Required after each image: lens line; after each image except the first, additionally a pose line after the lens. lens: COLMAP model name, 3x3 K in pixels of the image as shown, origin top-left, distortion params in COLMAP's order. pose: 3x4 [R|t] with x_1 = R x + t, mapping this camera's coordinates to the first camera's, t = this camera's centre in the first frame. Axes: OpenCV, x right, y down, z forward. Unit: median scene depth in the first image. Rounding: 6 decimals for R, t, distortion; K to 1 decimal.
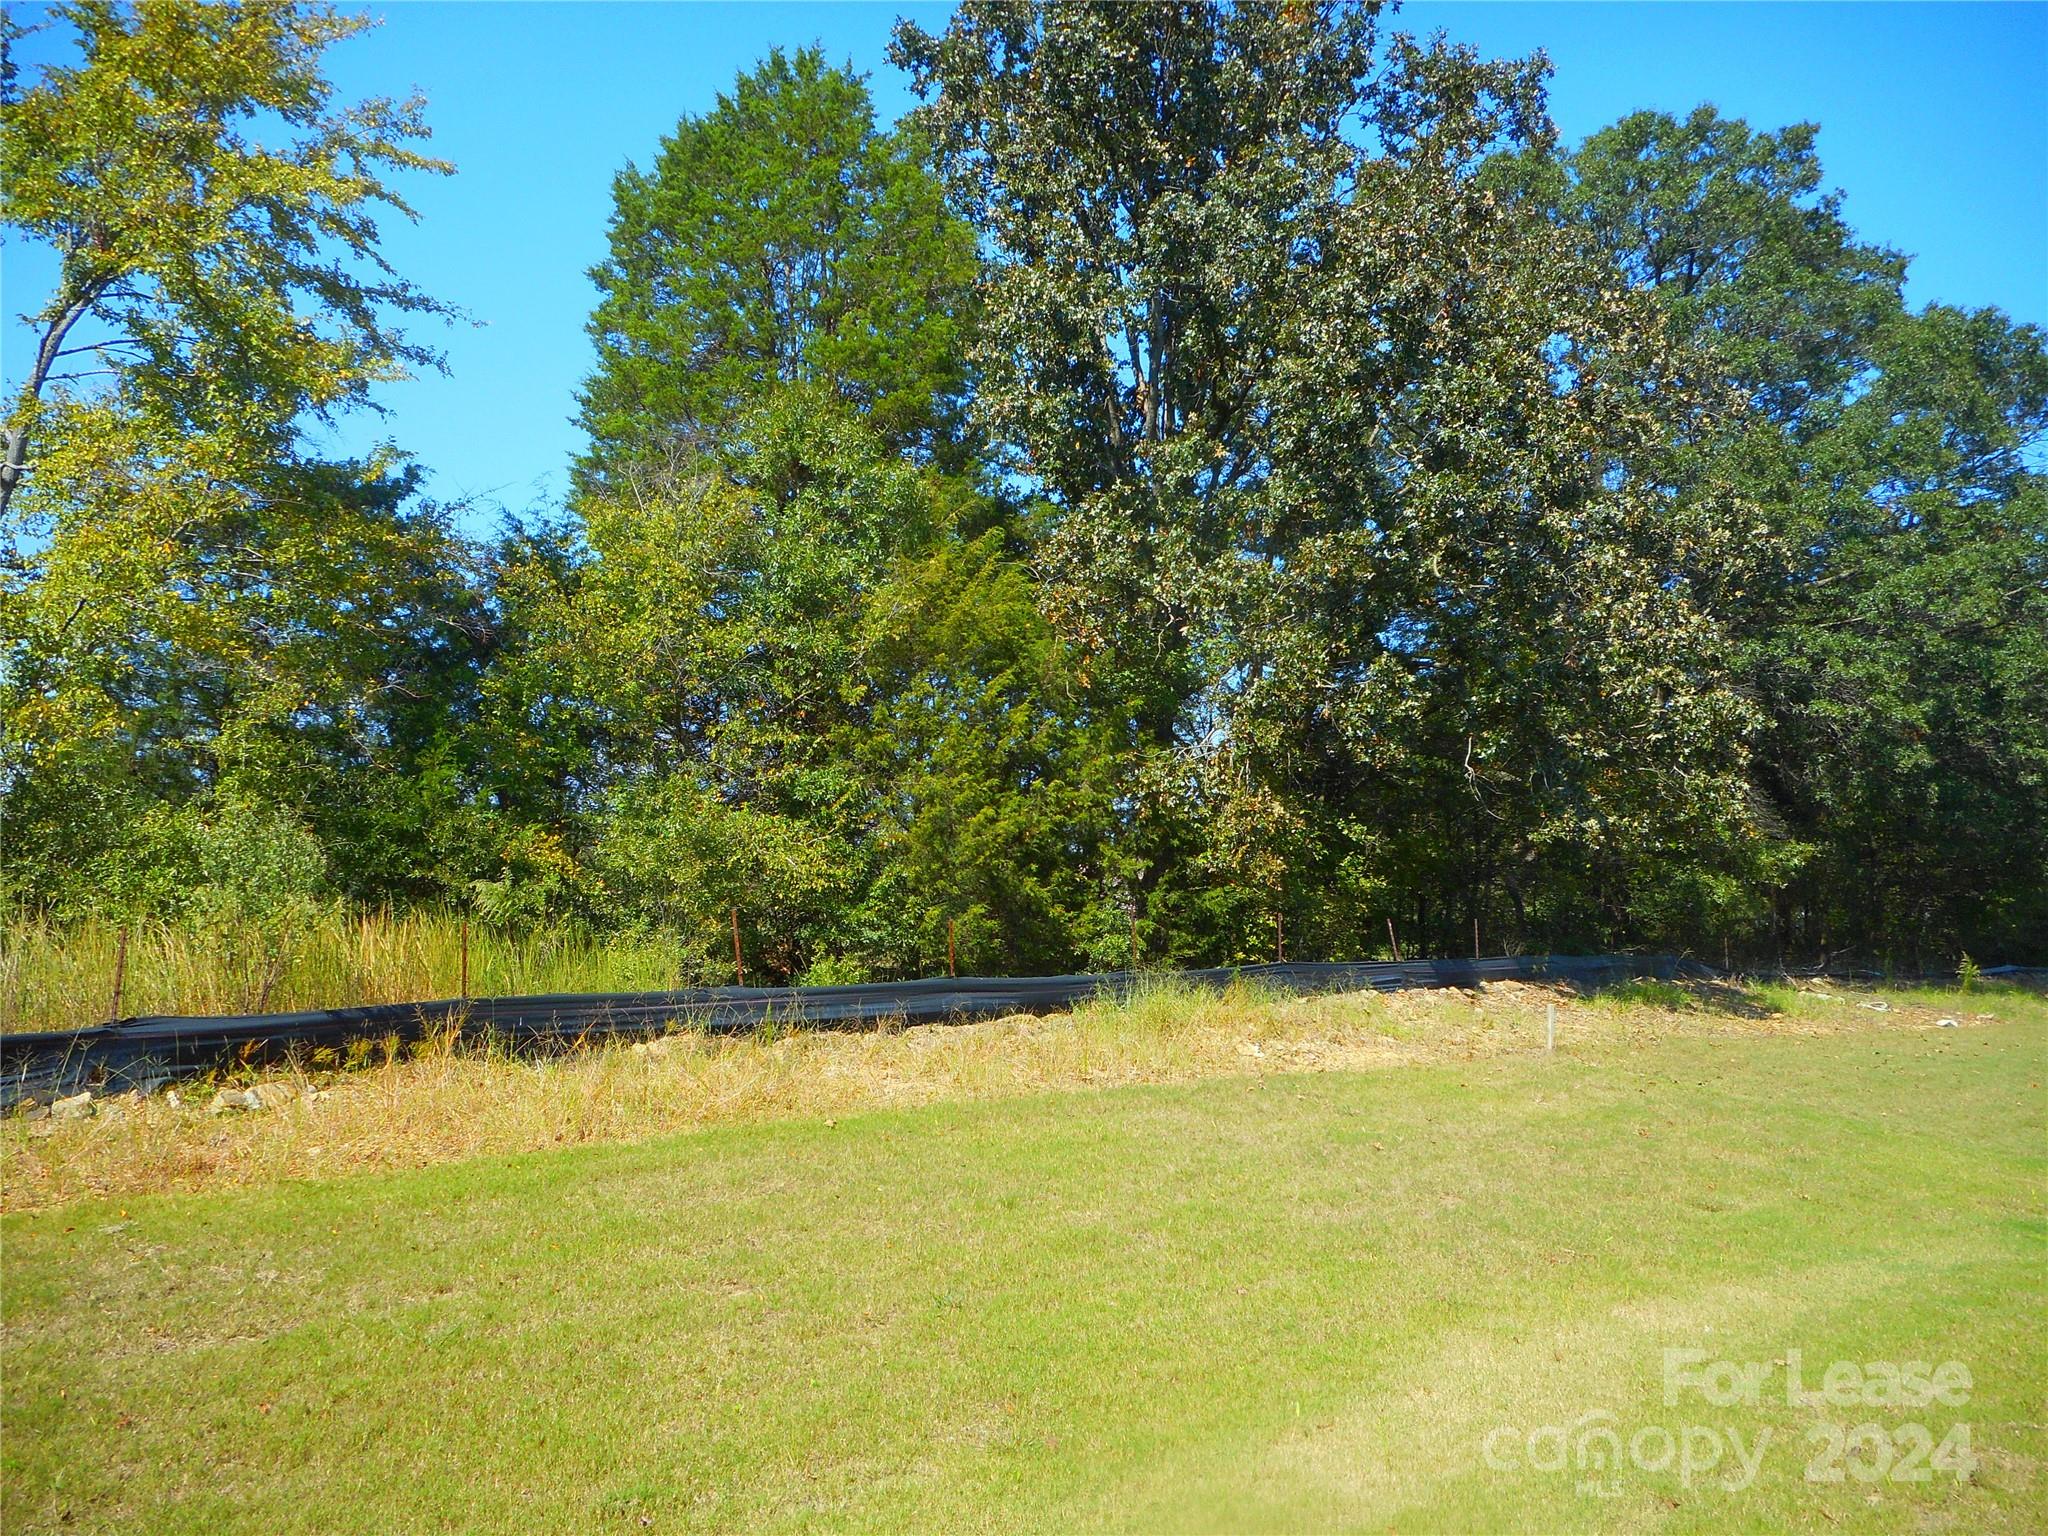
lens RADIAL K [[1565.8, 0, 1017.9], [0, 1565.8, 772.5], [0, 0, 1]] dist [0.009165, 0.009577]
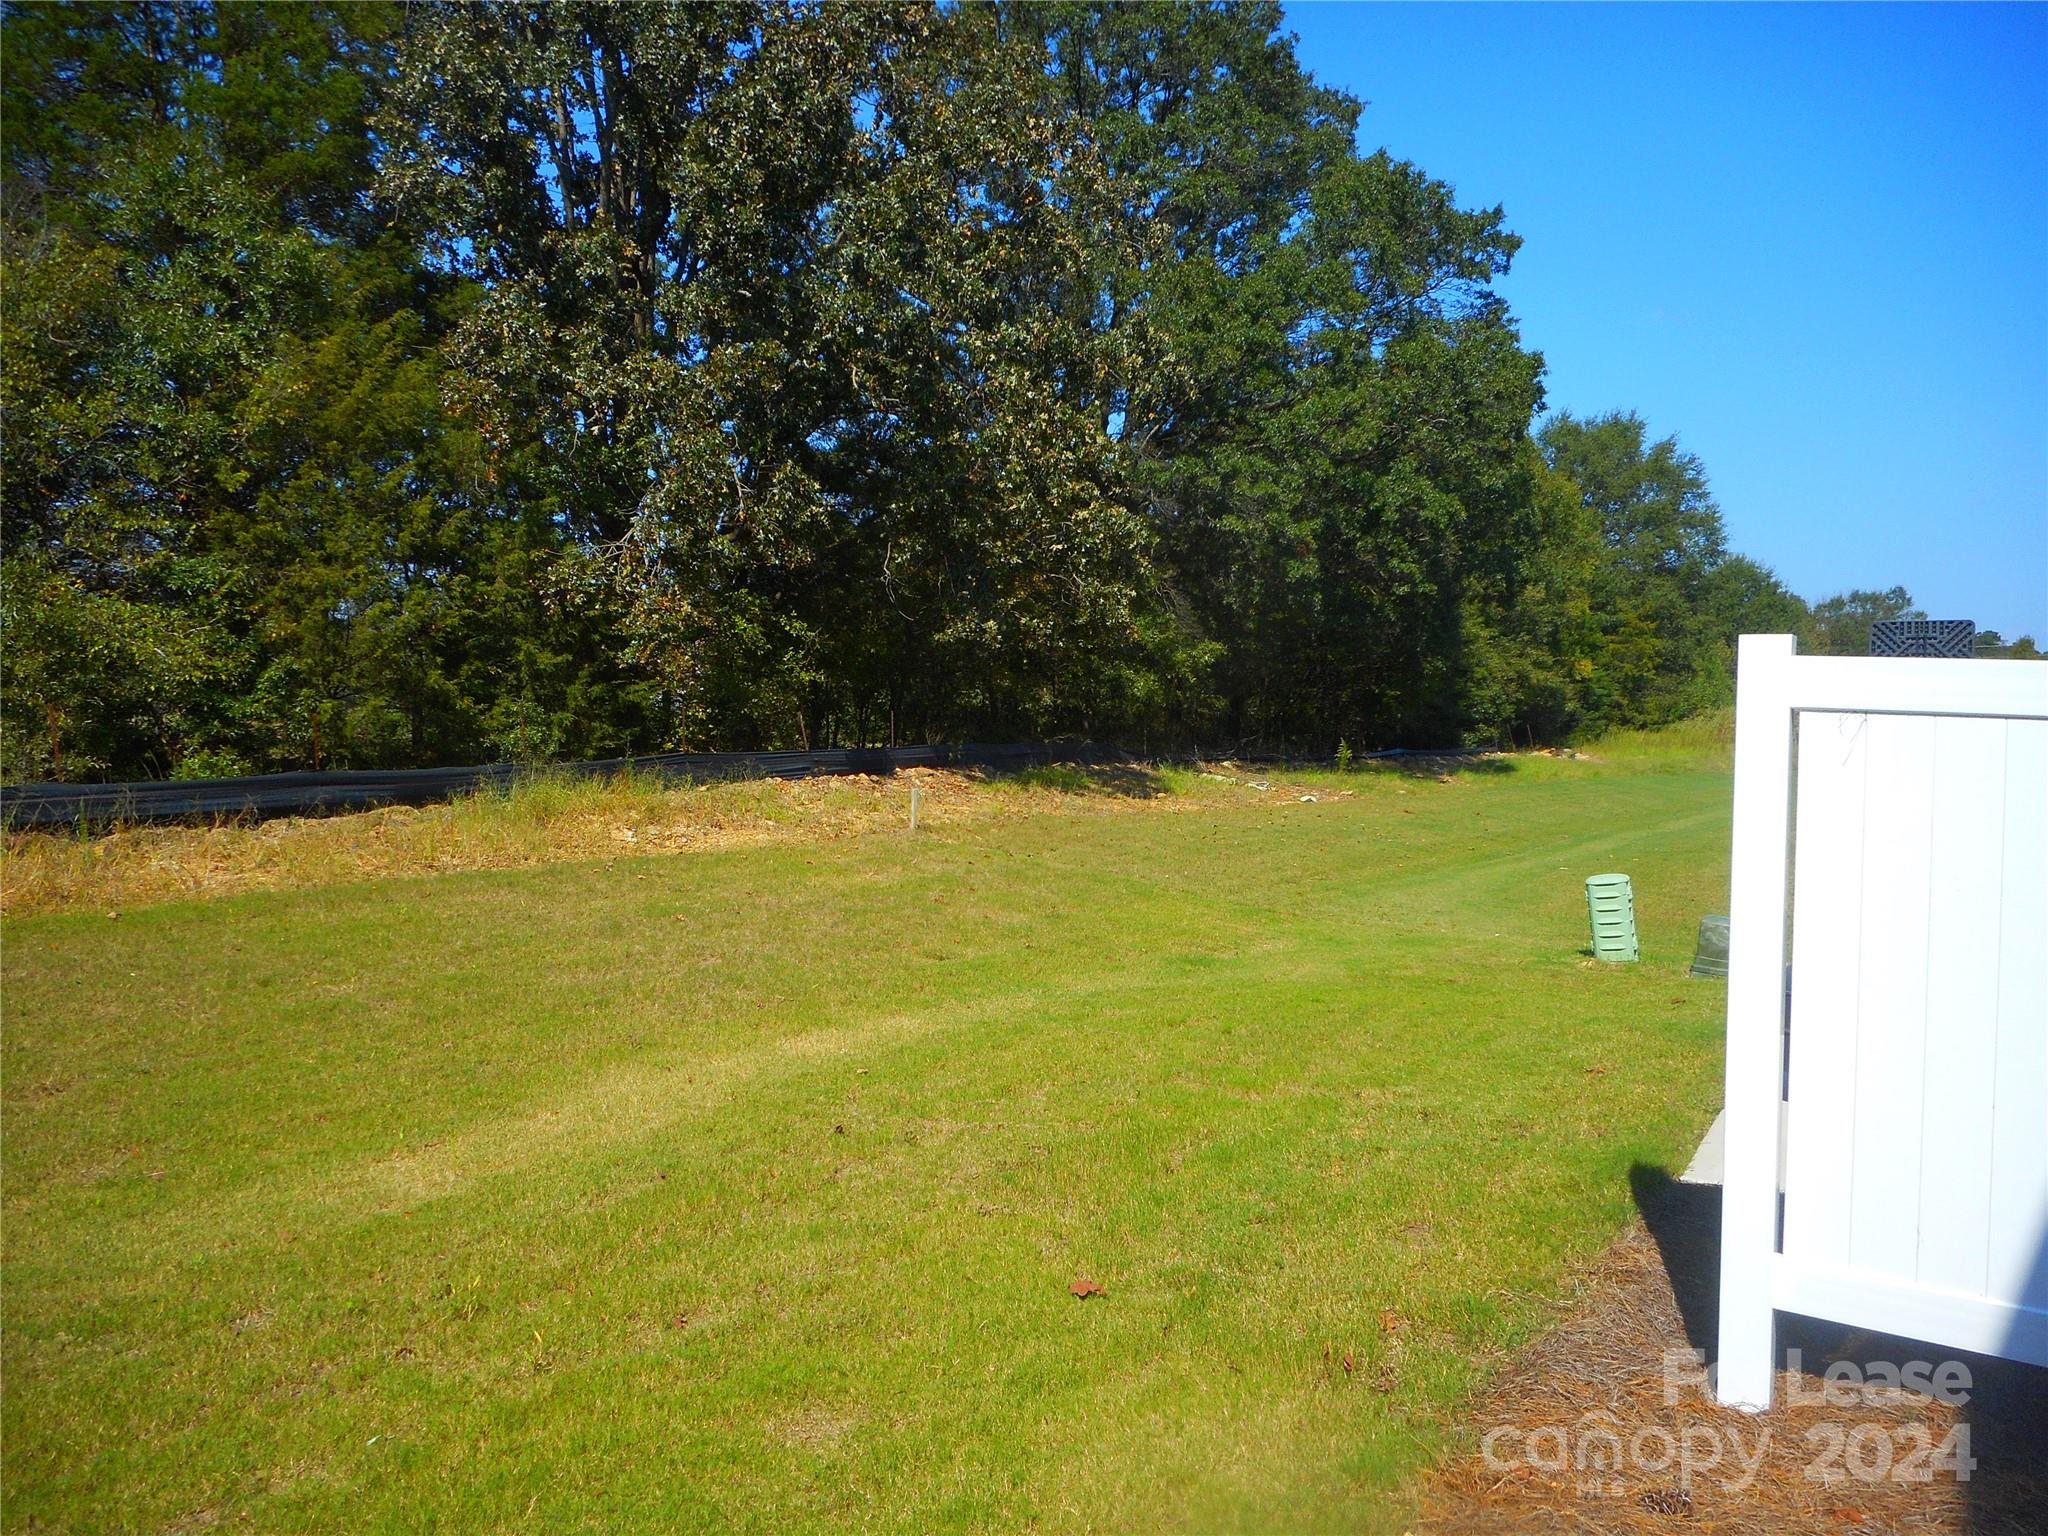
lens RADIAL K [[1565.8, 0, 1030.6], [0, 1565.8, 764.7], [0, 0, 1]] dist [0.009165, 0.009577]
pose [[0.963218, -0.007618, 0.268612, 0.099657], [-0.027983, 0.991320, 0.128459, -0.013025], [-0.267259, -0.131250, 0.954644, -0.073126]]
